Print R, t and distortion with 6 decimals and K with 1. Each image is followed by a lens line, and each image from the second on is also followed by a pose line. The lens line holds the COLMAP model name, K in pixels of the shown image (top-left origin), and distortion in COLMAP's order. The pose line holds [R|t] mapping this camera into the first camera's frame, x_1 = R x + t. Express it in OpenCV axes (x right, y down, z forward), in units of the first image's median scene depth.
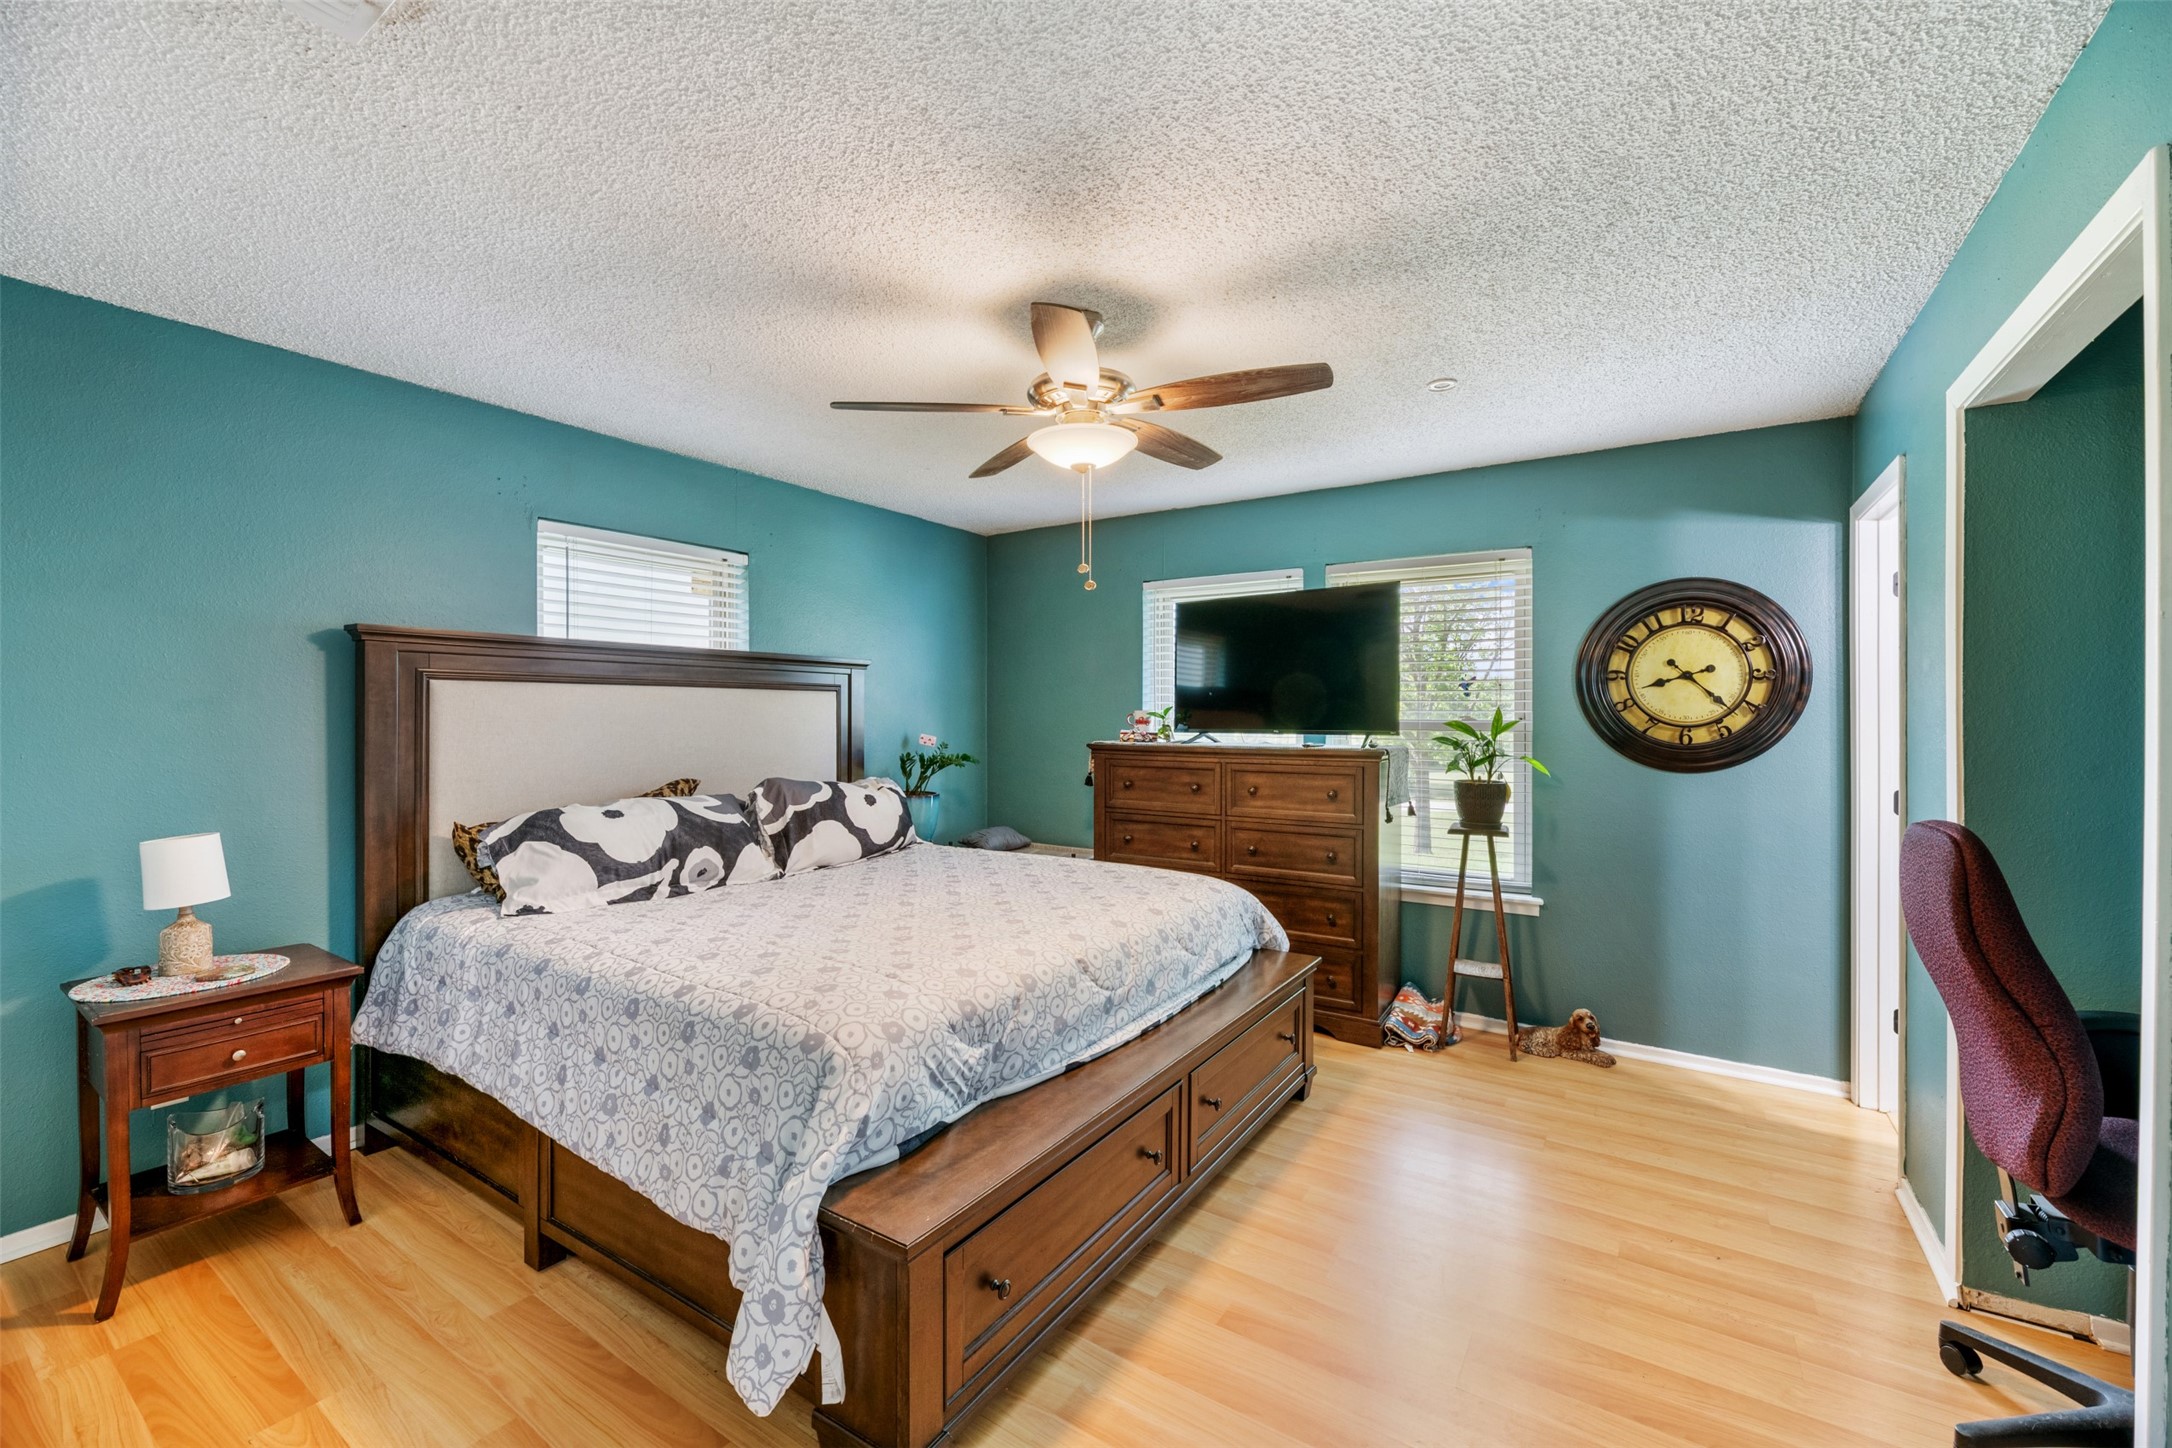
lens RADIAL K [[873.7, 0, 1084.0], [0, 873.7, 718.7], [0, 0, 1]] dist [-0.001472, -0.001314]
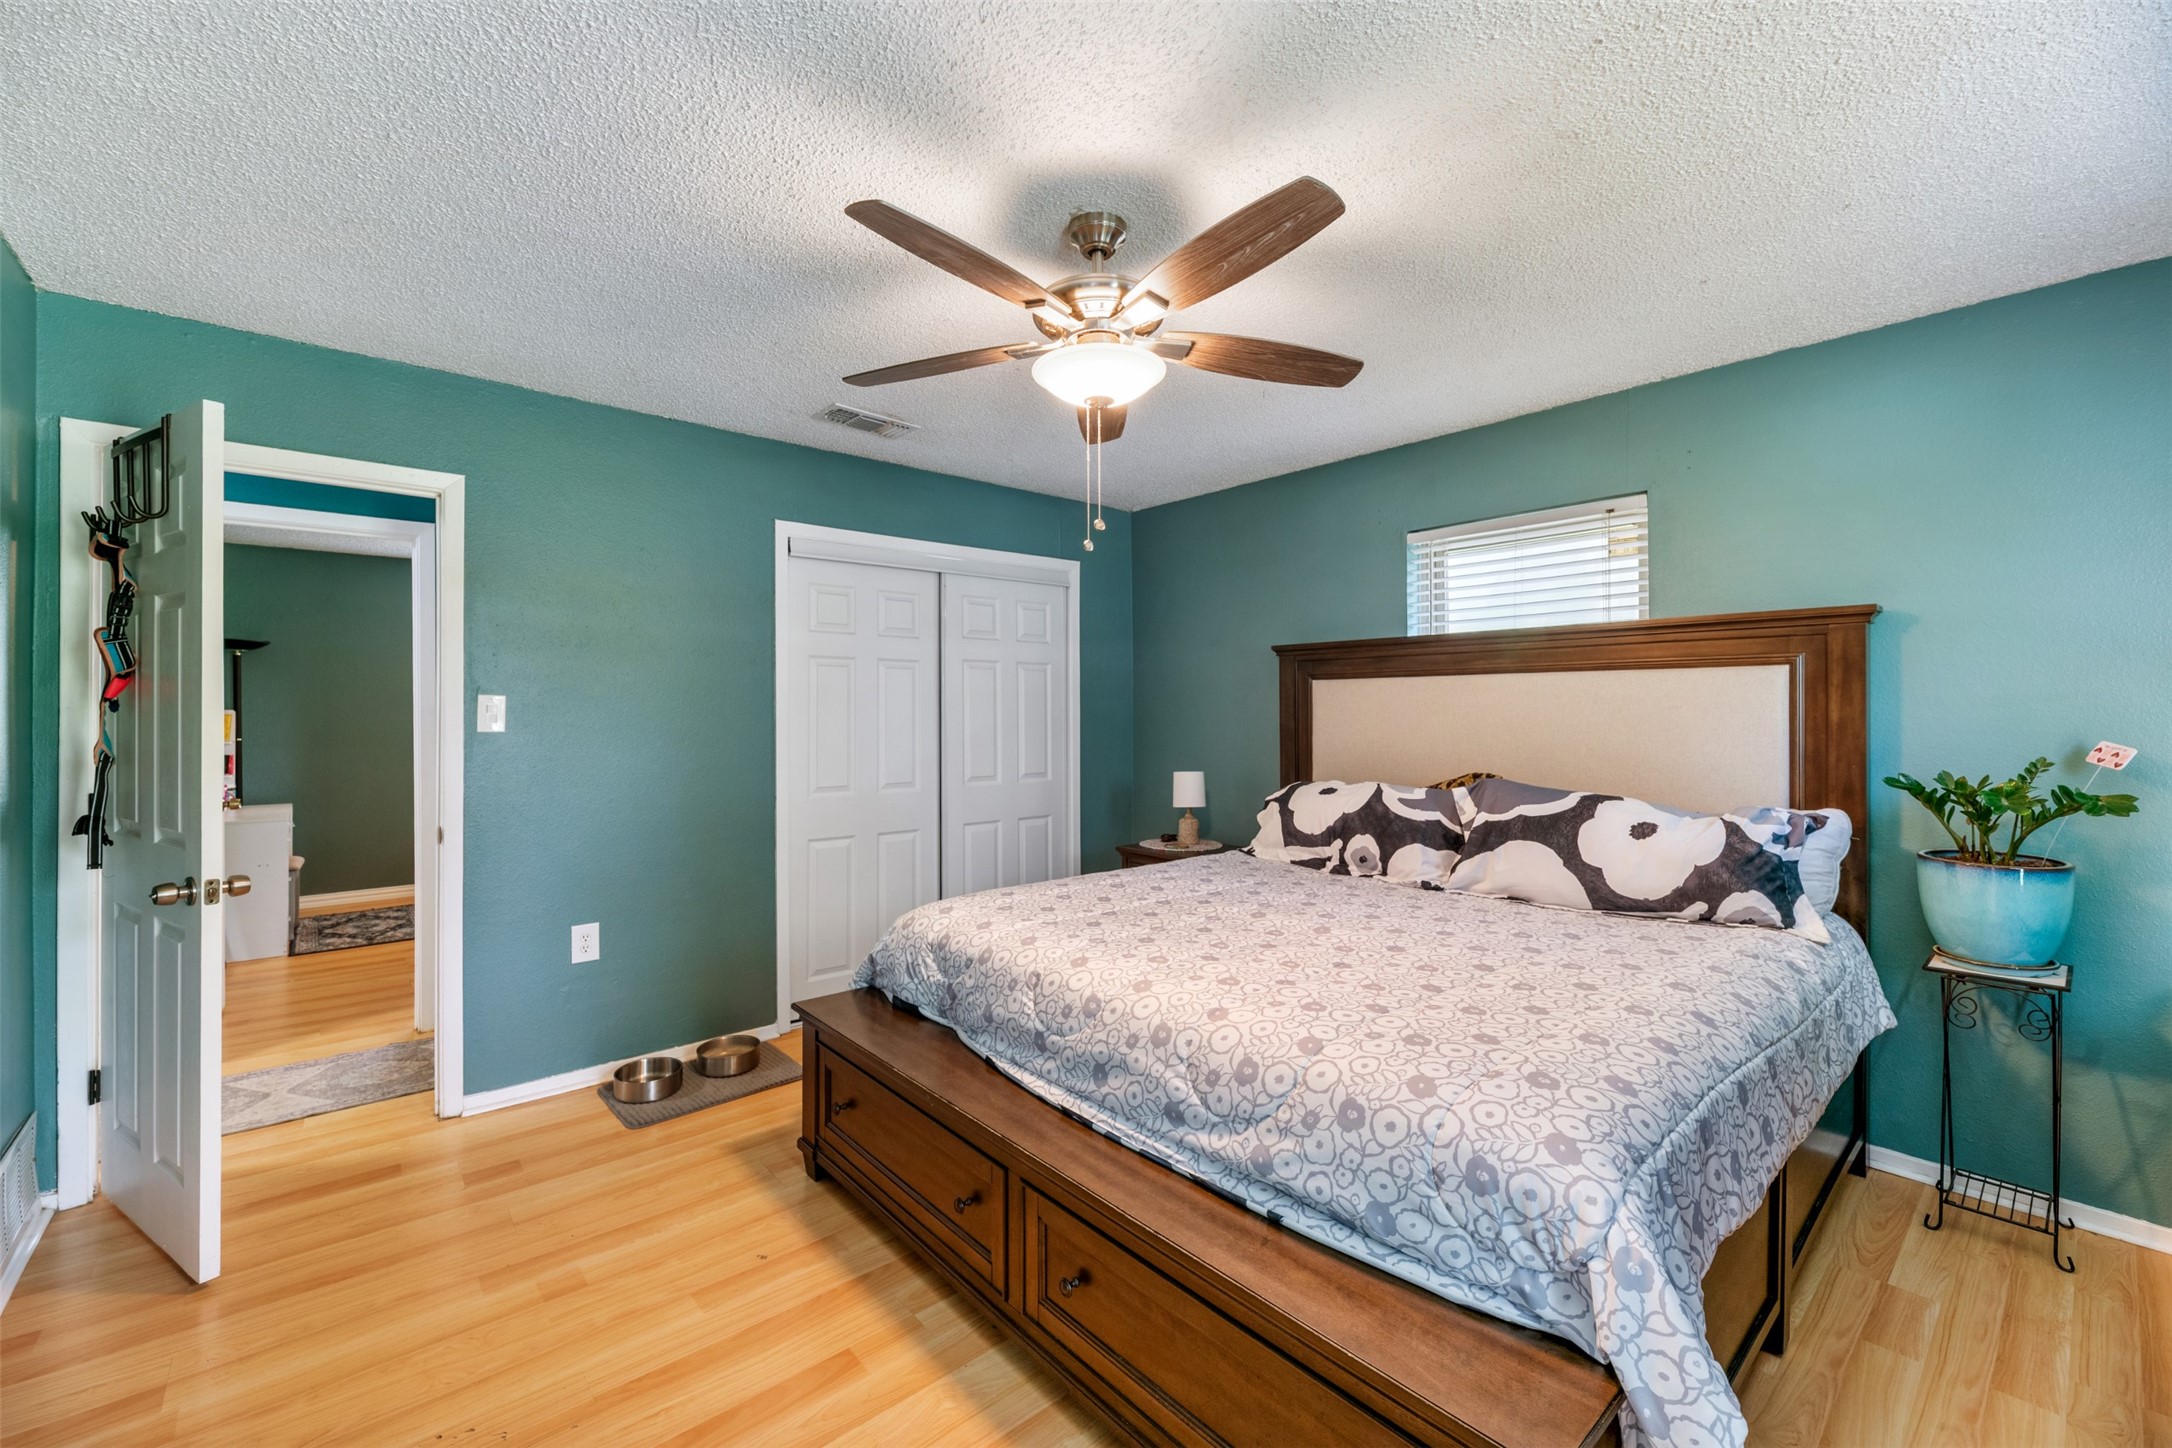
lens RADIAL K [[873.7, 0, 1079.7], [0, 873.7, 713.9], [0, 0, 1]] dist [-0.001472, -0.001314]
pose [[-0.265066, 0.003738, -0.964223, 0.740500], [-0.001659, 0.999989, 0.004332, 0.003203], [0.964229, 0.002748, -0.265057, 1.112537]]
